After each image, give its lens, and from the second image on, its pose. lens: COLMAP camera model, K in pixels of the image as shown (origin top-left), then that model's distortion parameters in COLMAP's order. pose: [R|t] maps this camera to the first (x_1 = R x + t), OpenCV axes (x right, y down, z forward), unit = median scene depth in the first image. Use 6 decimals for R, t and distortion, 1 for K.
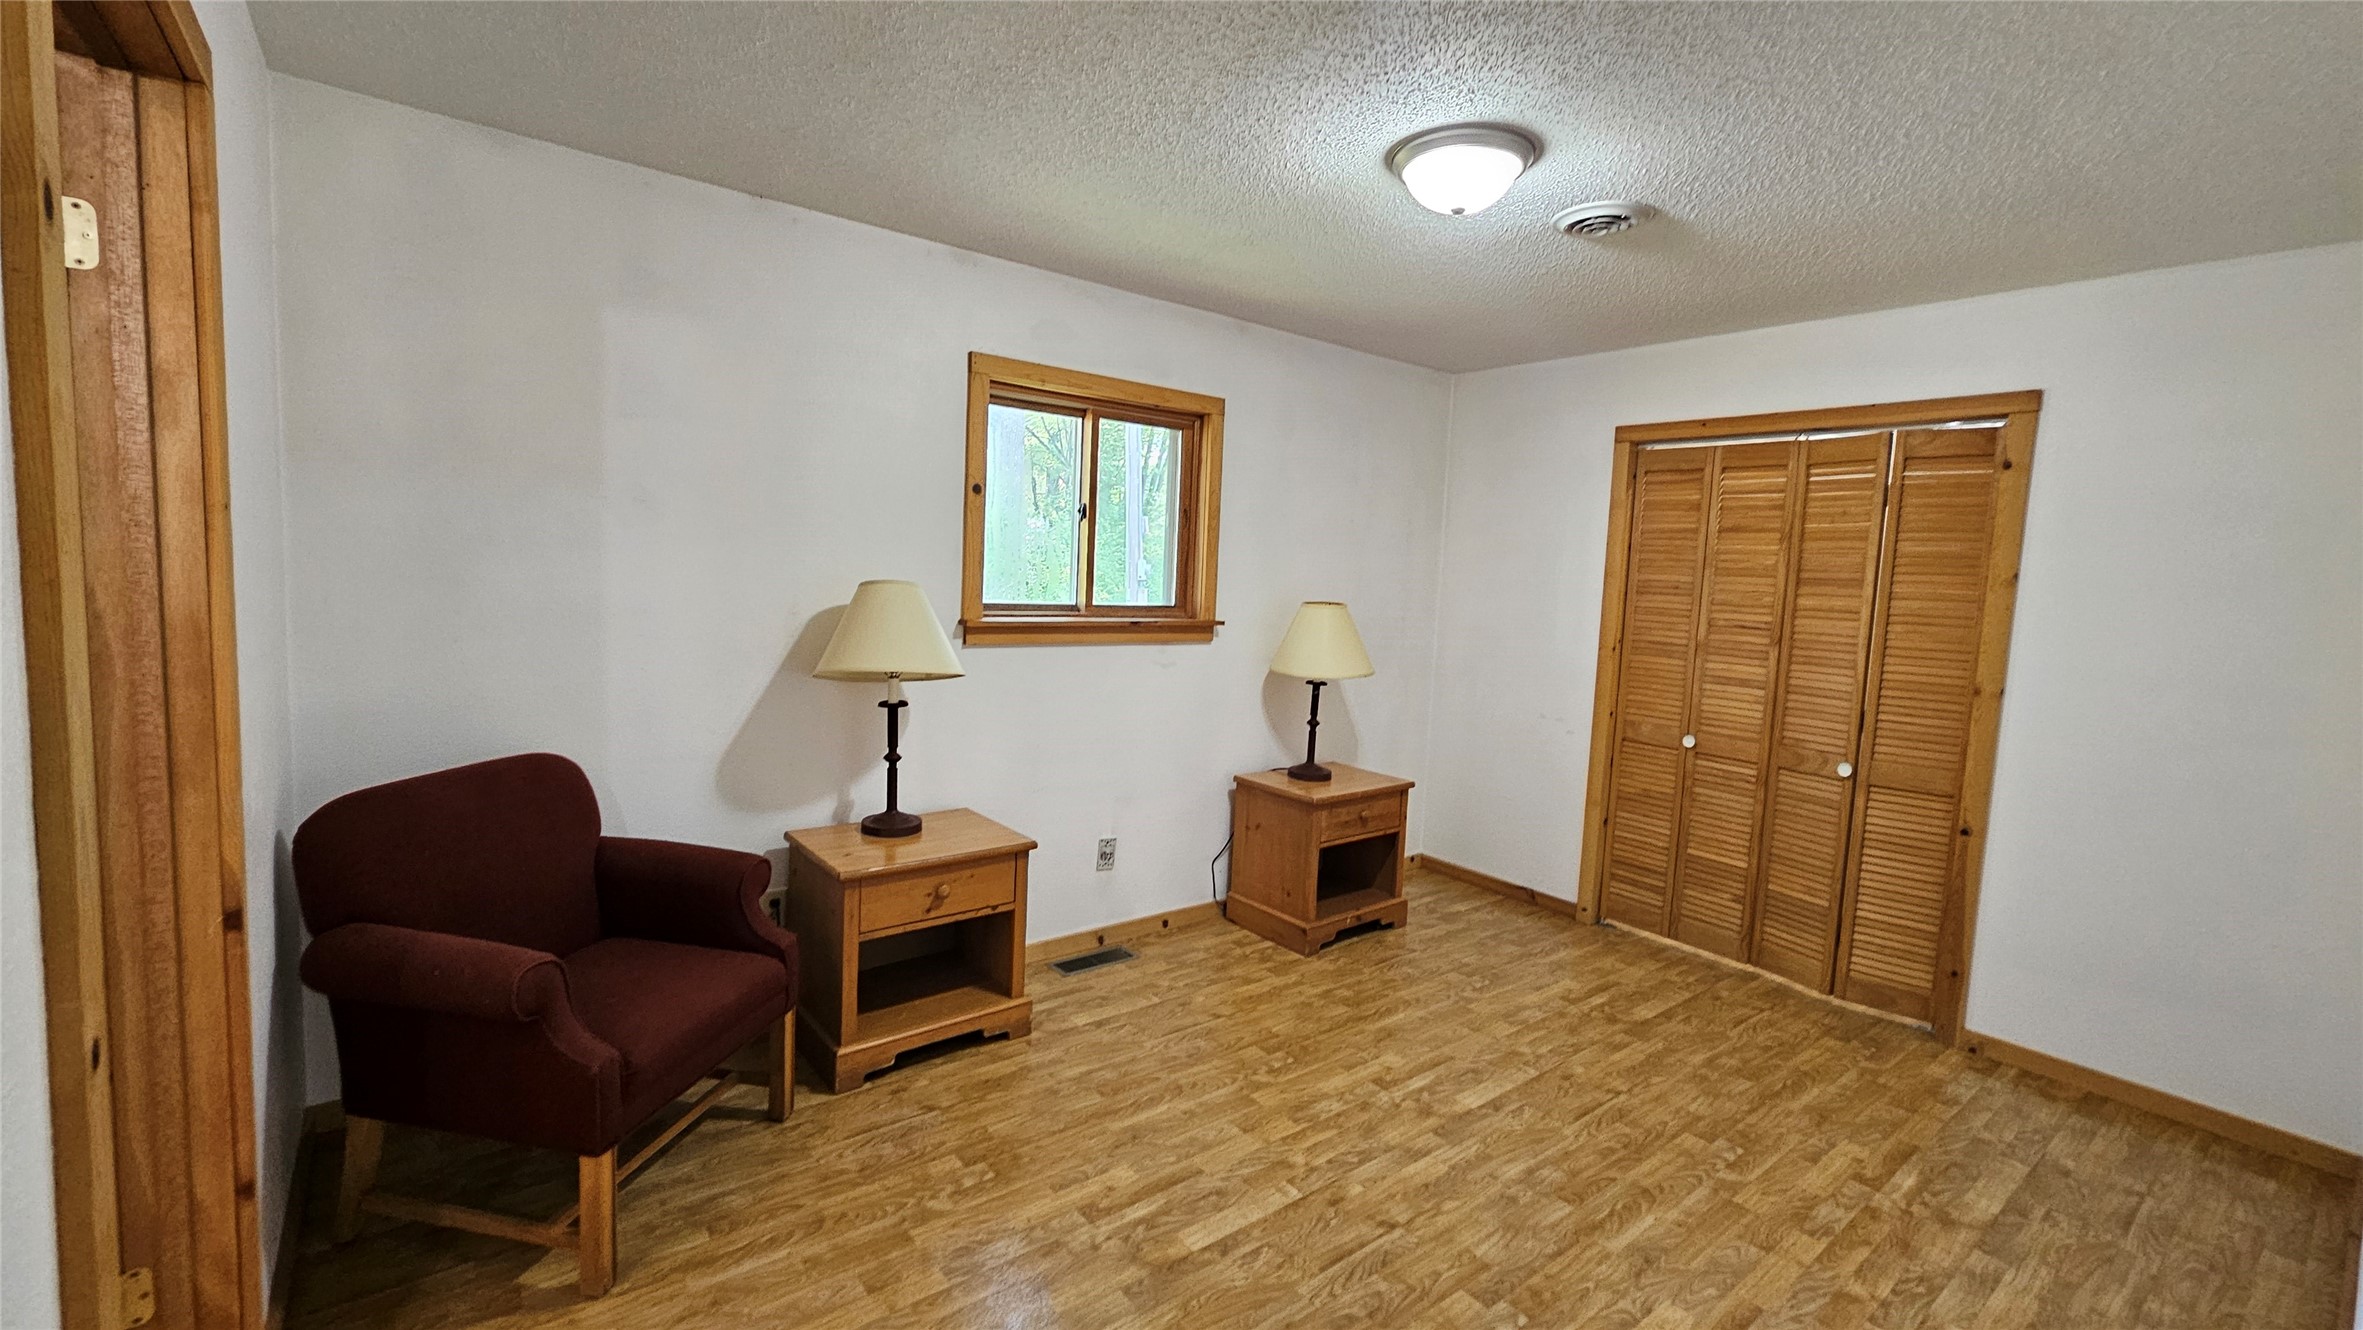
lens RADIAL K [[969.2, 0, 1166.6], [0, 969.2, 650.4], [0, 0, 1]] dist [-0.003765, 0.000078]
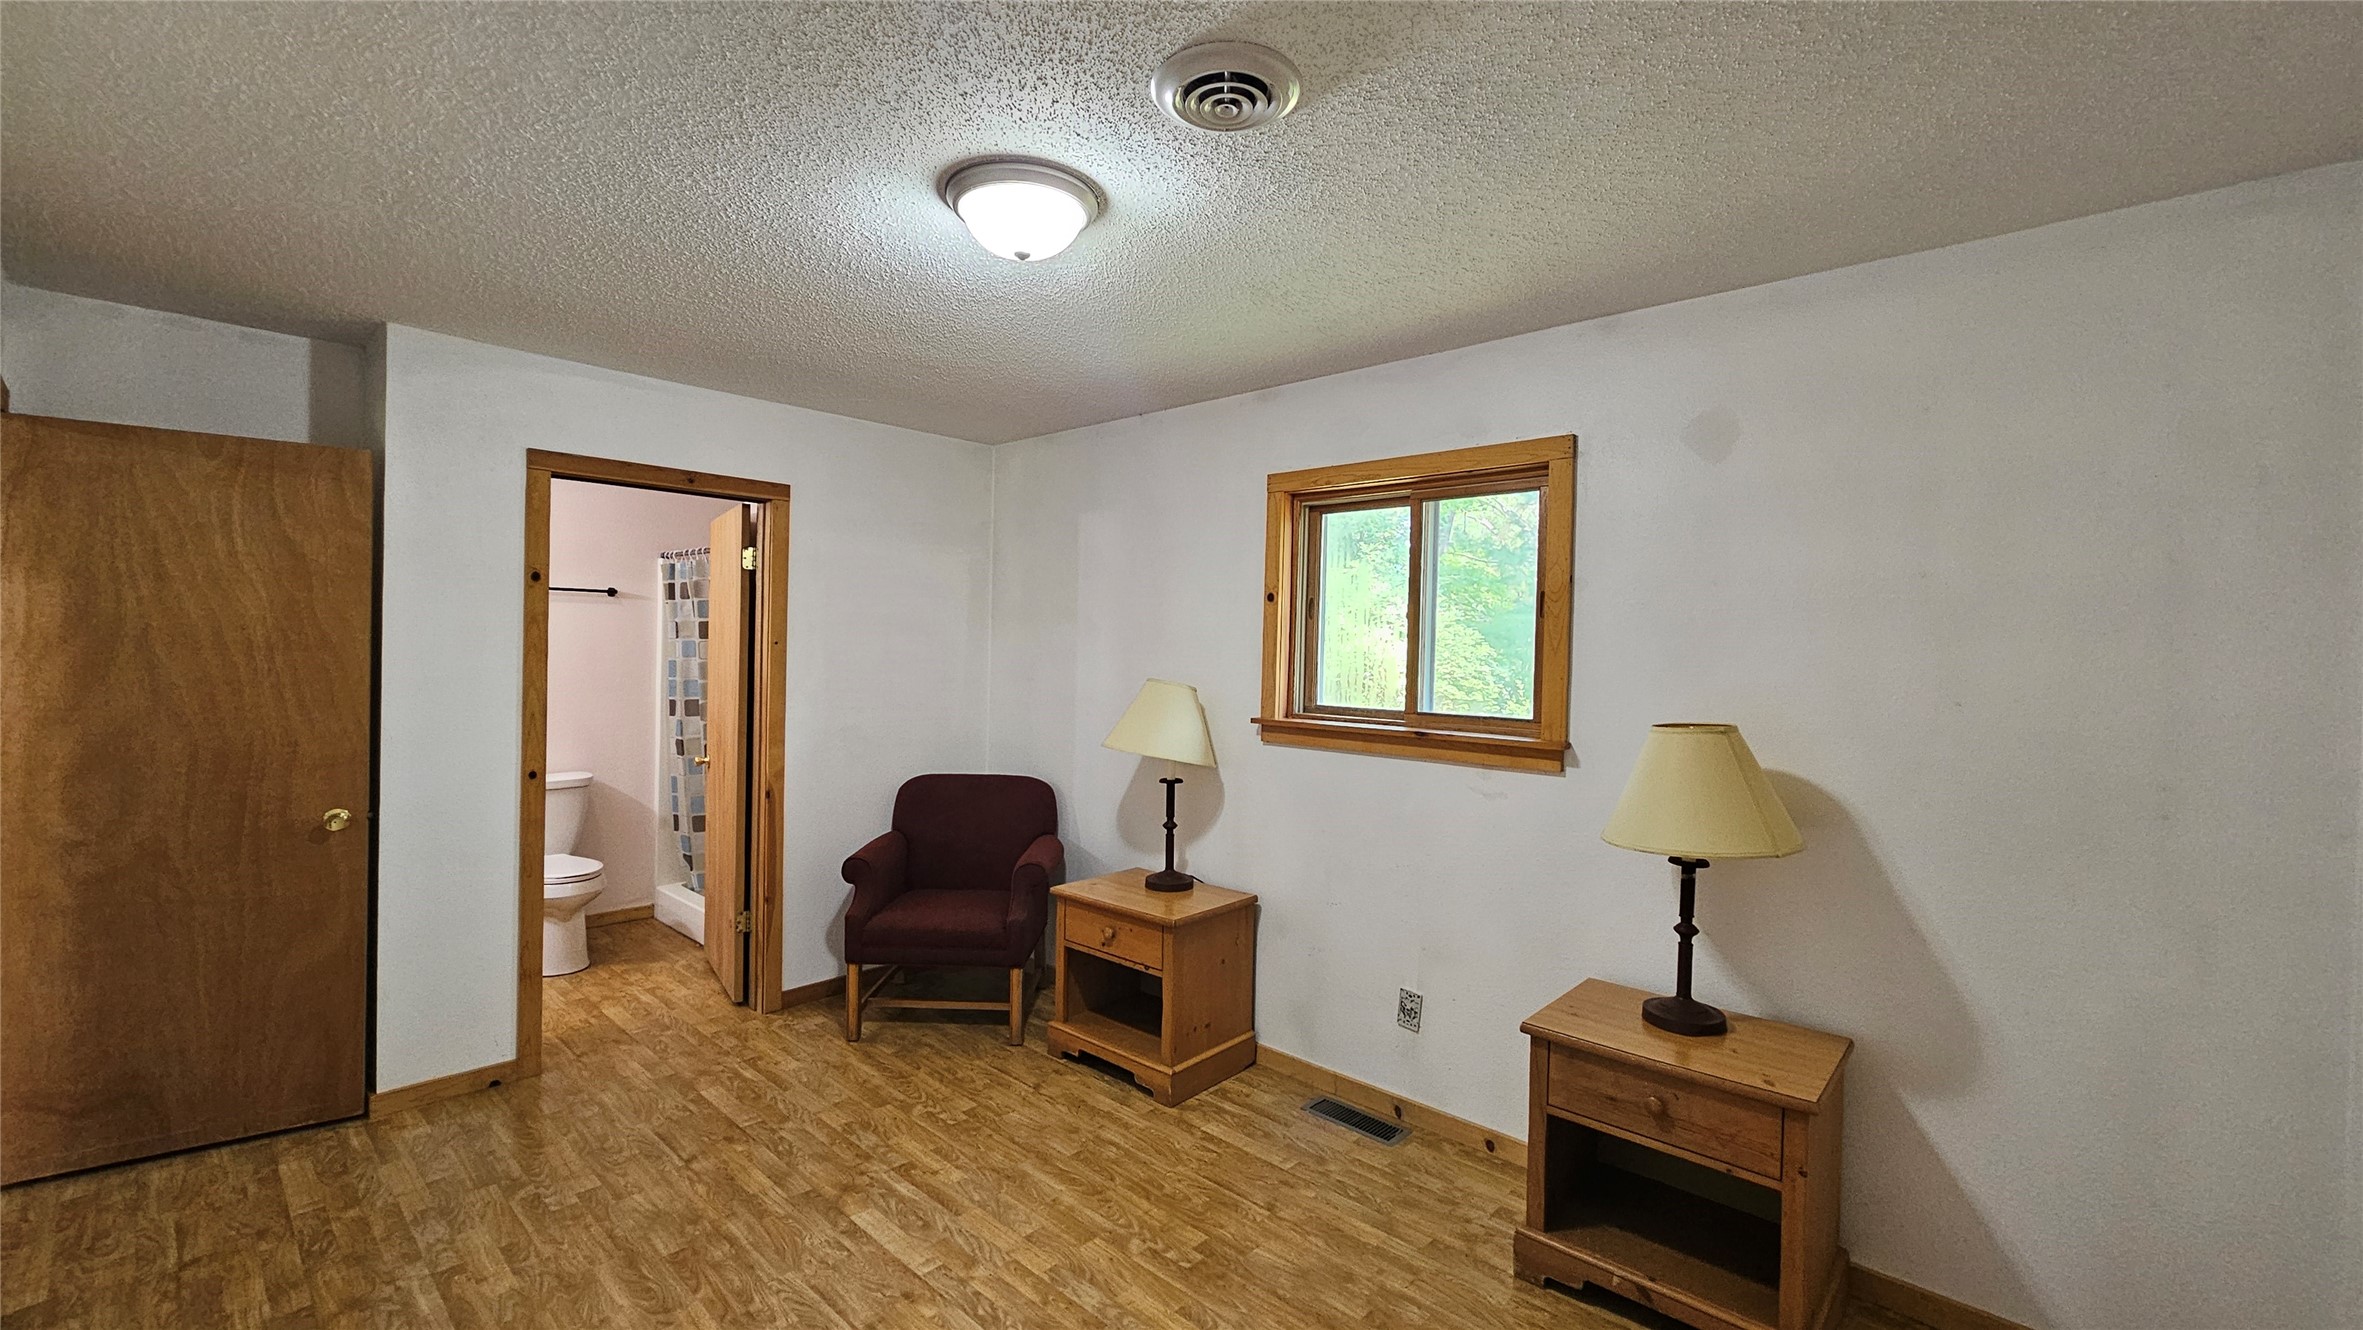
lens RADIAL K [[969.2, 0, 1185.6], [0, 969.2, 656.1], [0, 0, 1]] dist [-0.003765, 0.000078]
pose [[0.167660, -0.033033, -0.985291, 0.879314], [-0.098206, 0.993908, -0.050032, -0.038860], [0.980941, 0.105150, 0.163395, 0.762578]]
